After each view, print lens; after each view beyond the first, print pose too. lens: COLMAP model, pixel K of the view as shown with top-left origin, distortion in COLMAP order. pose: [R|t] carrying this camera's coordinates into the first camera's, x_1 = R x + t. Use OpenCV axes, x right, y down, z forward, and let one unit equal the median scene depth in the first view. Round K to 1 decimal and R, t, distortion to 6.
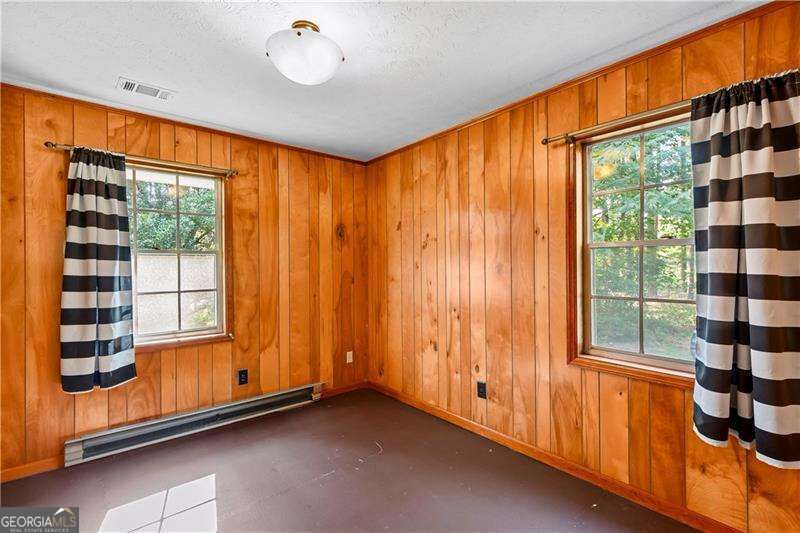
lens RADIAL K [[372.5, 0, 401.9], [0, 372.5, 262.7], [0, 0, 1]] dist [0.001964, 0.000077]
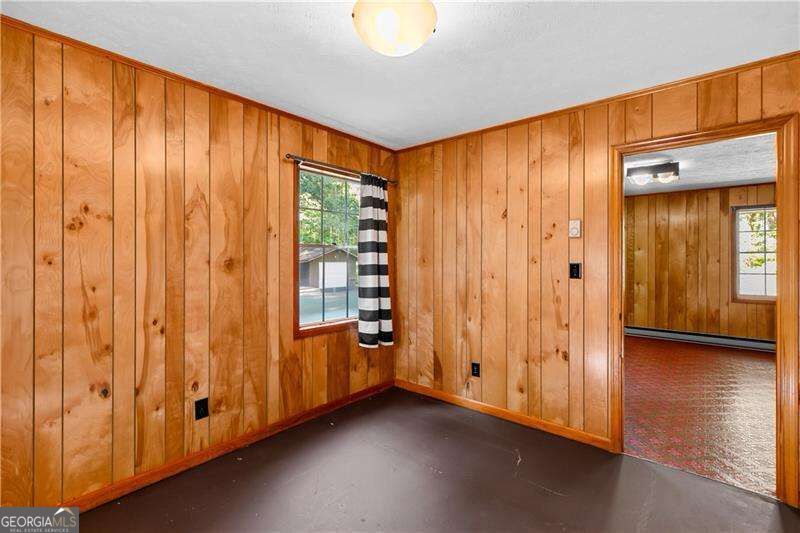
lens RADIAL K [[372.5, 0, 401.9], [0, 372.5, 262.7], [0, 0, 1]] dist [0.001964, 0.000077]
pose [[-0.194182, 0.004265, 0.980956, -0.754551], [-0.001218, 0.999989, -0.004589, 0.017926], [-0.980965, -0.002086, -0.194175, 0.782357]]
